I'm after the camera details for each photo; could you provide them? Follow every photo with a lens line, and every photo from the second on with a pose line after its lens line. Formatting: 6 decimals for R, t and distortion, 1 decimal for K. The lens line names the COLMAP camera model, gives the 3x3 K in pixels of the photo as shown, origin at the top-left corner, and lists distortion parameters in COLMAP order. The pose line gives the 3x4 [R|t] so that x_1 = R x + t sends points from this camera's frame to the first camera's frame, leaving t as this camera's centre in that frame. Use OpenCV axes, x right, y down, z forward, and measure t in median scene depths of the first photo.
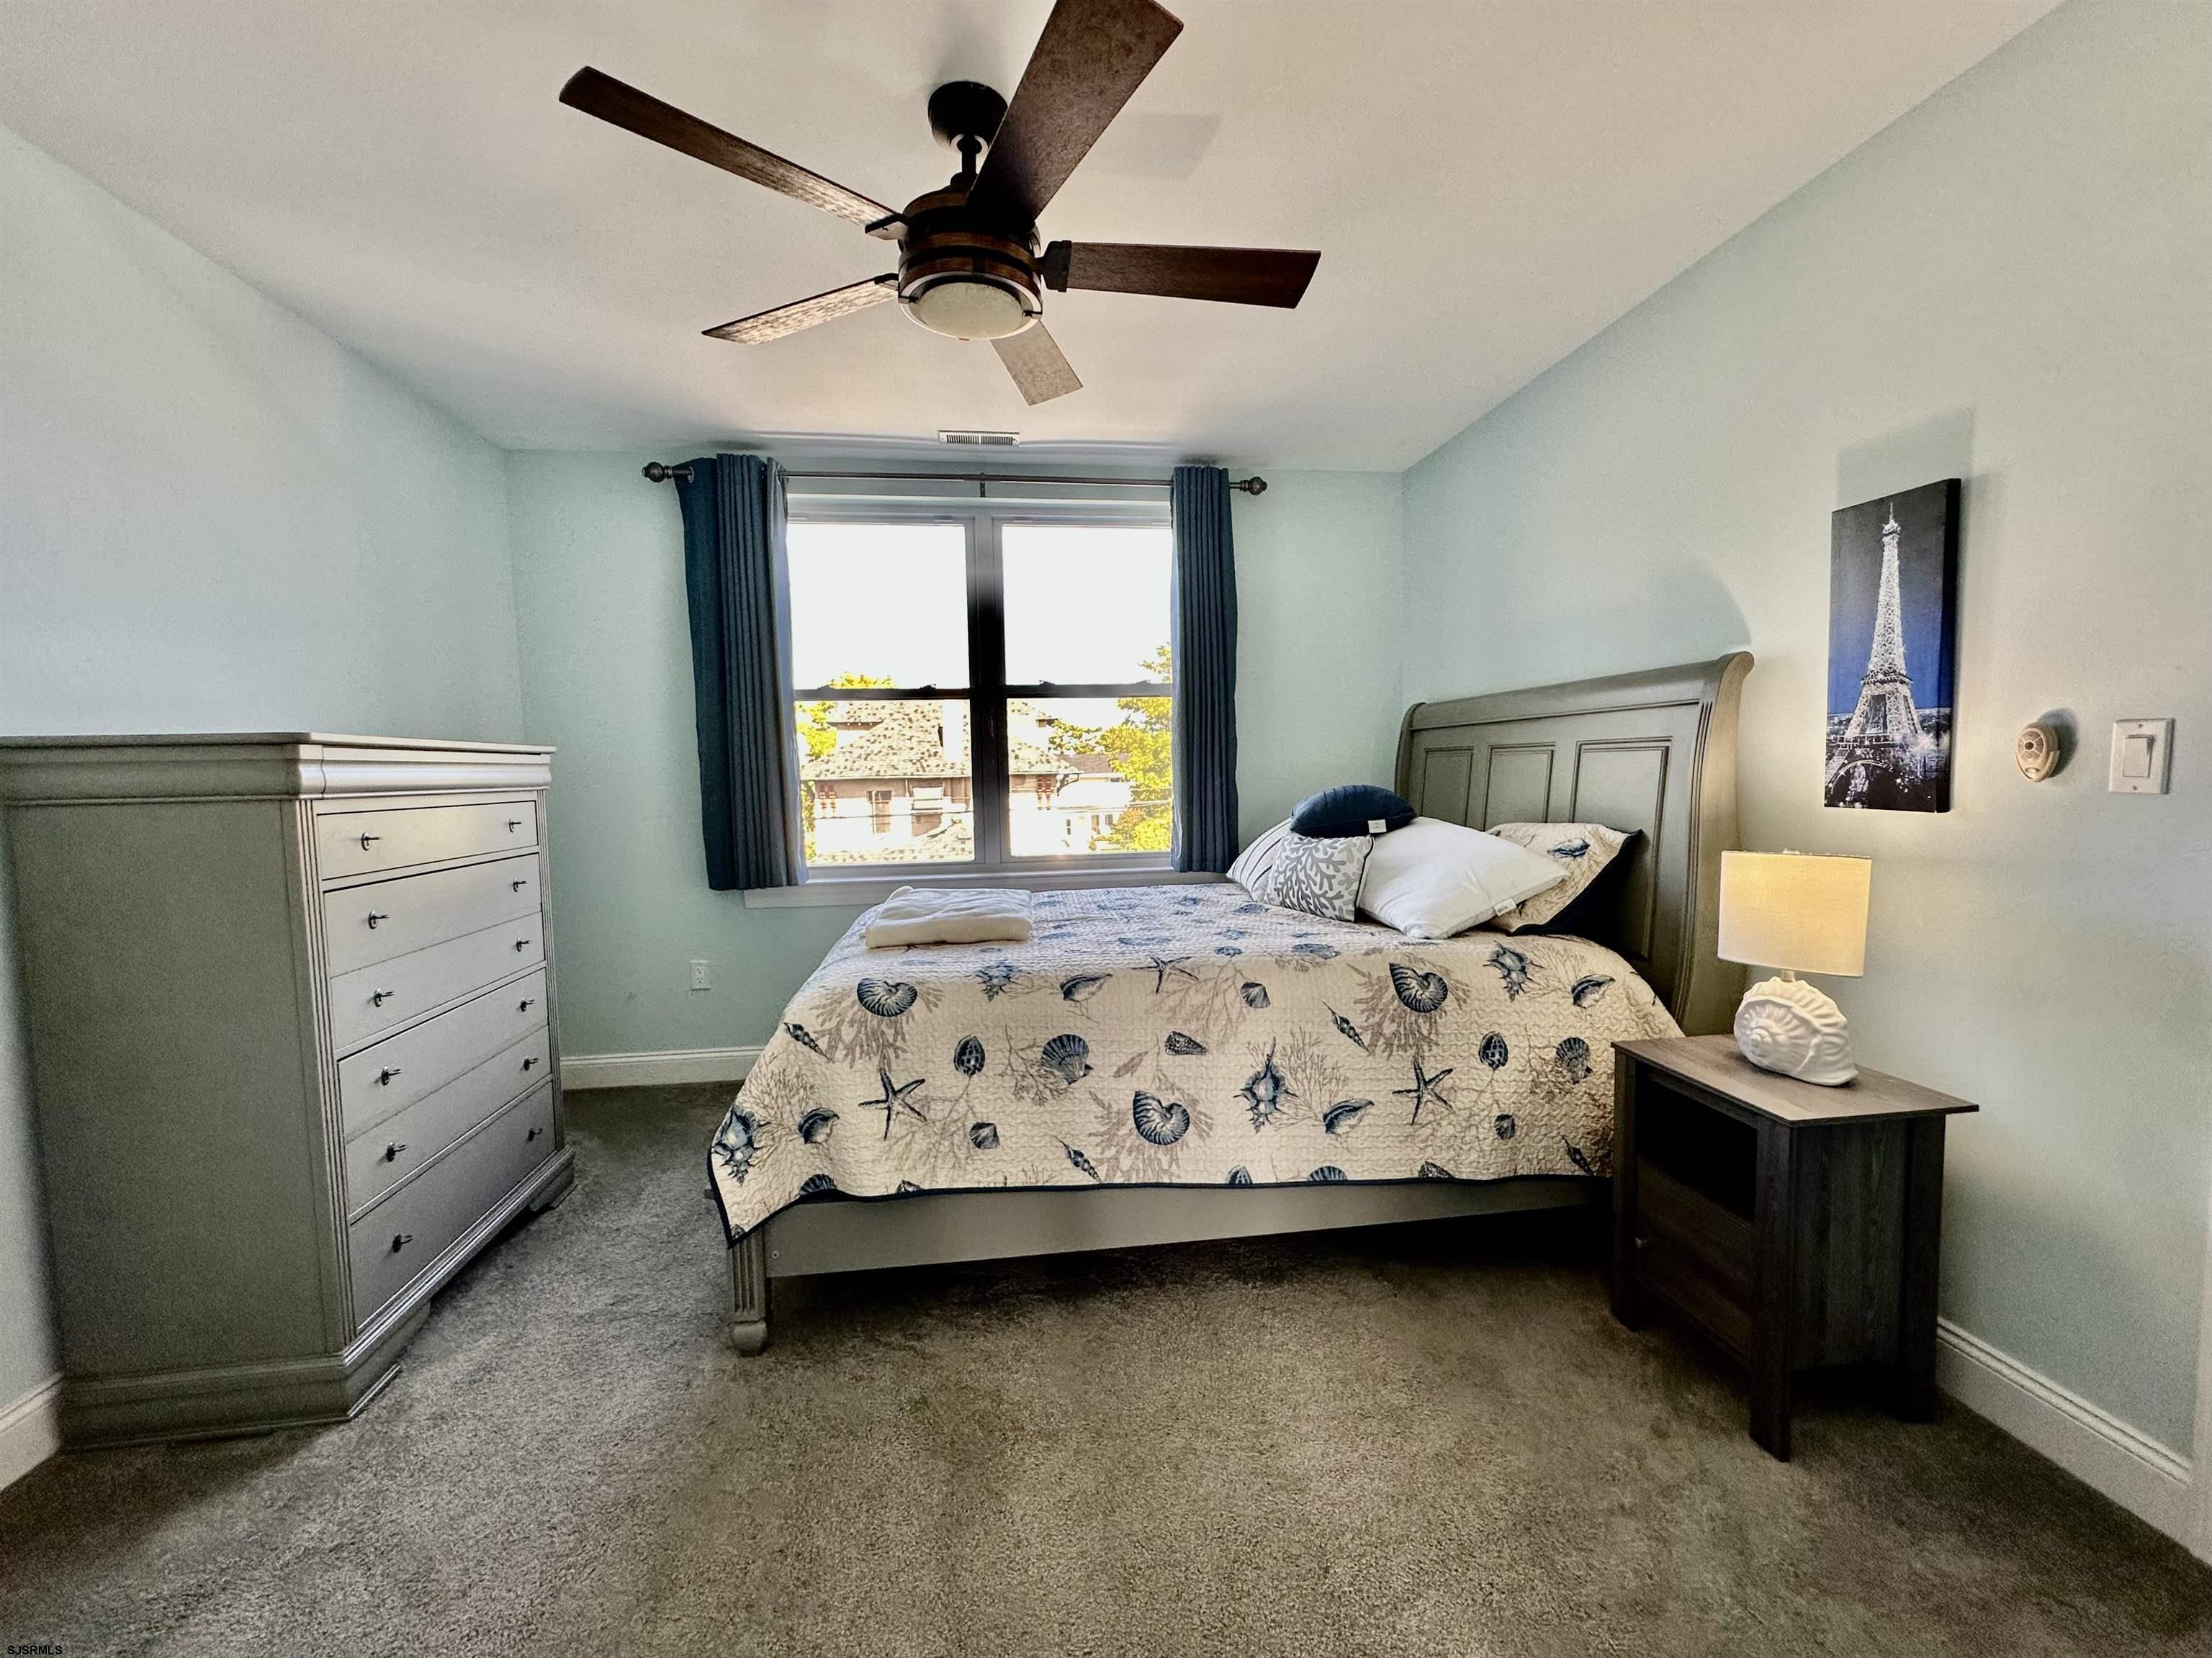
lens RADIAL K [[874.4, 0, 1083.2], [0, 874.4, 827.7], [0, 0, 1]] dist [-0.000044, 0.000642]
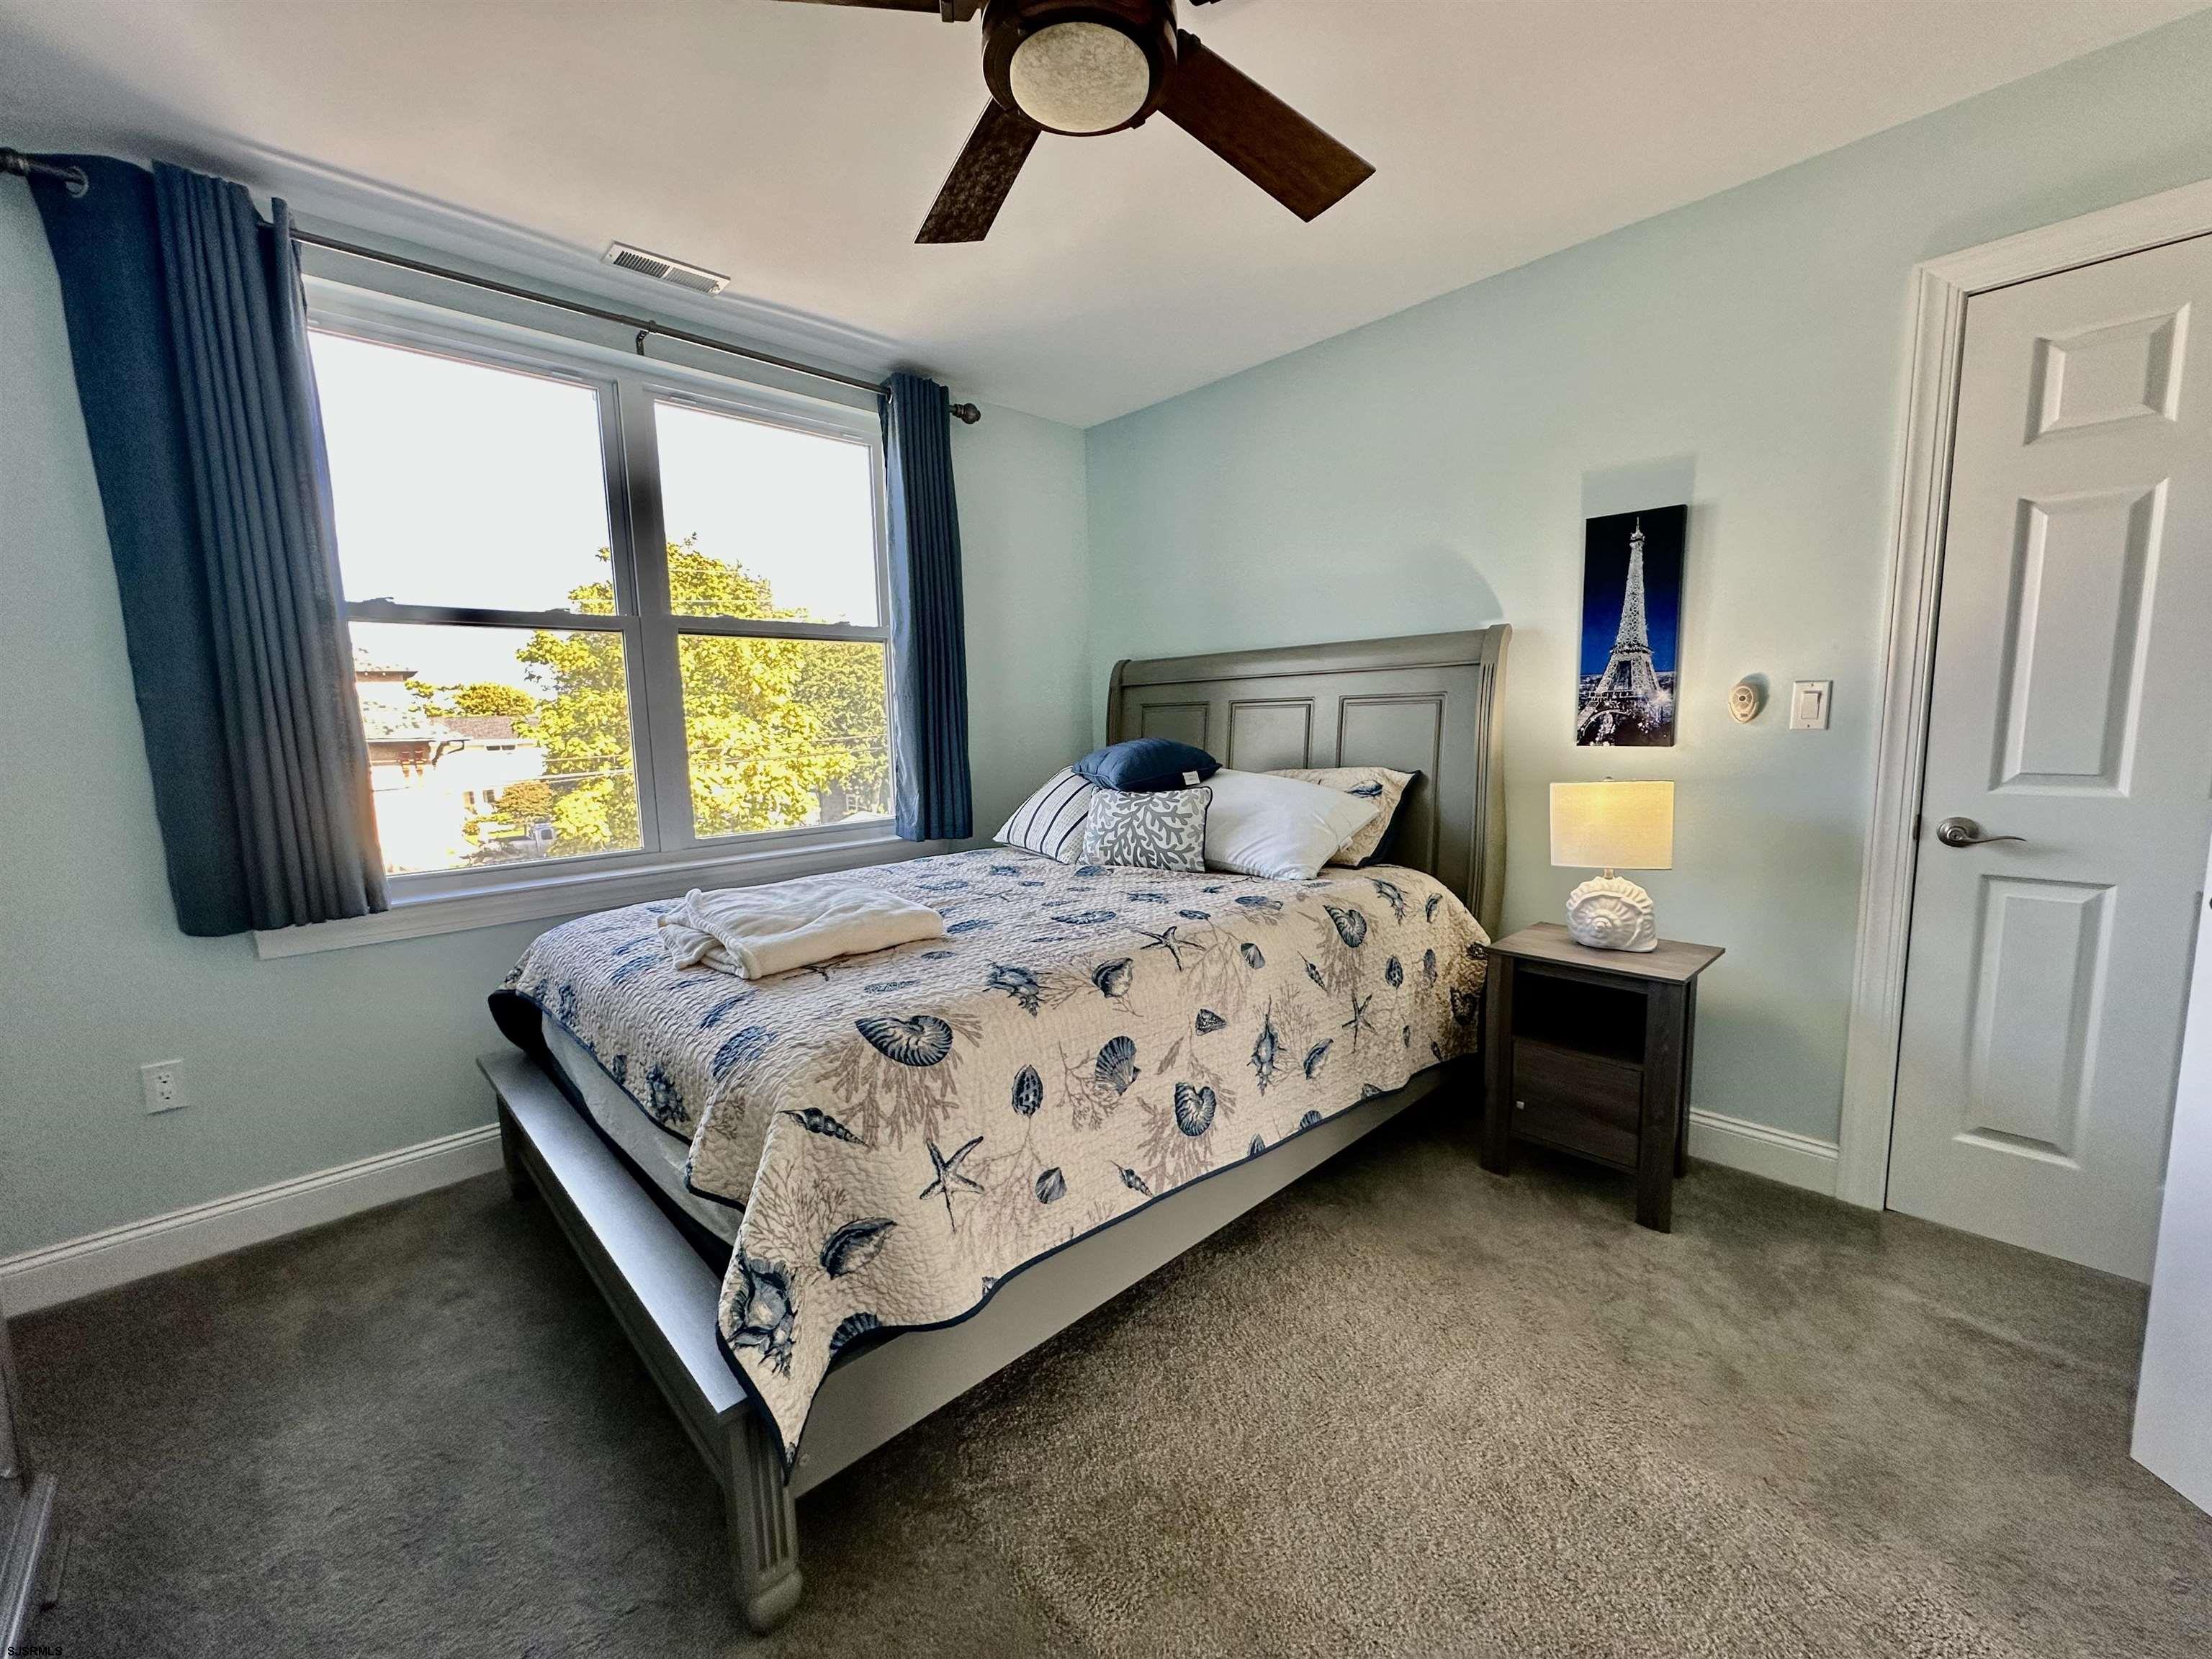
lens RADIAL K [[874.4, 0, 1110.9], [0, 874.4, 826.7], [0, 0, 1]] dist [-0.000044, 0.000642]
pose [[0.812851, -0.073110, 0.577865, -0.470603], [0.048821, 0.997152, 0.057483, -0.011436], [-0.580422, -0.018514, 0.814106, 0.314779]]
